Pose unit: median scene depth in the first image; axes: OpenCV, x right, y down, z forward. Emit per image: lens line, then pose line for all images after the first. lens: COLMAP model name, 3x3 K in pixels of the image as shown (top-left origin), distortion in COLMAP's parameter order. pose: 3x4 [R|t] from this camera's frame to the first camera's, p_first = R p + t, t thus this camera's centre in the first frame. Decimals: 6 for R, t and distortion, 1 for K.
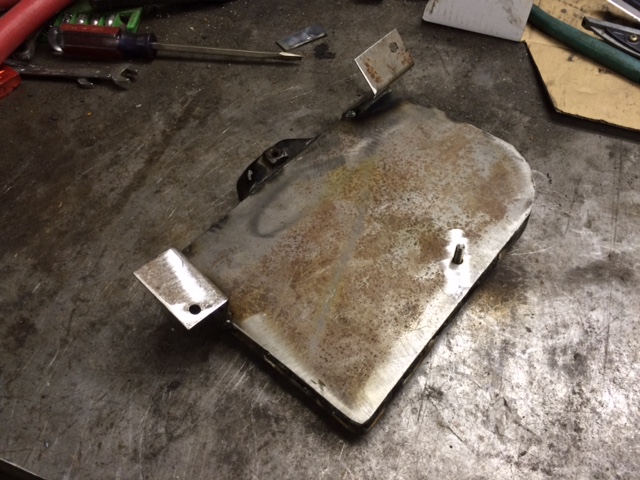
lens RADIAL K [[553.5, 0, 320.3], [0, 553.5, 237.5], [0, 0, 1]] dist [0.075442, -0.106373]
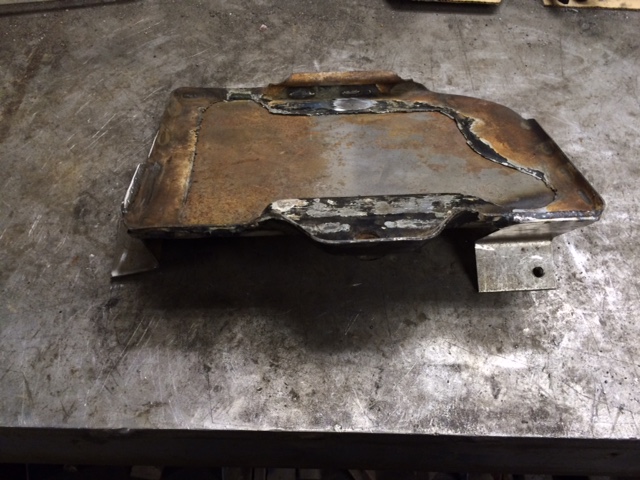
lens RADIAL K [[553.5, 0, 320.7], [0, 553.5, 240.1], [0, 0, 1]] dist [0.075442, -0.106373]
pose [[0.937801, -0.247020, 0.243946, -0.104766], [0.248367, 0.968324, 0.025728, 0.175336], [-0.242574, 0.036461, 0.969448, -0.008509]]
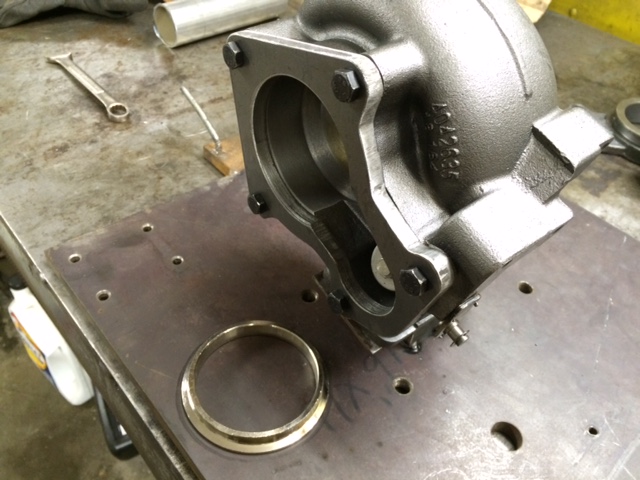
lens RADIAL K [[553.5, 0, 323.1], [0, 553.5, 239.5], [0, 0, 1]] dist [0.075442, -0.106373]
pose [[0.879601, 0.392227, -0.269184, 0.408652], [-0.437908, 0.888664, -0.136061, 0.219803], [0.185847, 0.237558, 0.953429, -0.114356]]
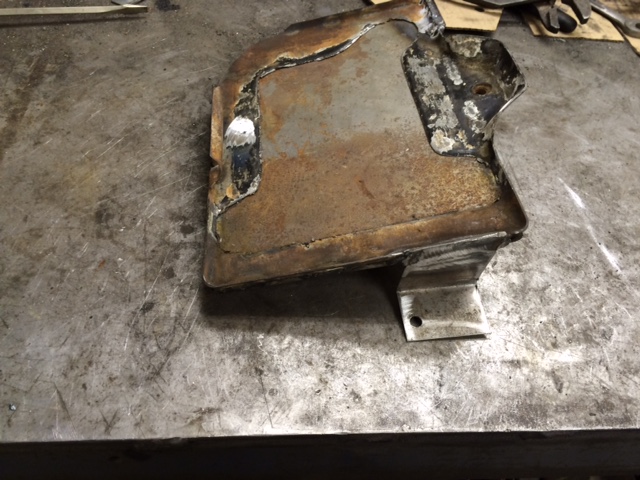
lens RADIAL K [[553.5, 0, 321.0], [0, 553.5, 240.2], [0, 0, 1]] dist [0.075442, -0.106373]
pose [[0.903912, -0.231009, 0.359970, -0.238424], [0.262797, 0.963968, -0.041280, 0.211413], [-0.337463, 0.131913, 0.932050, 0.059842]]
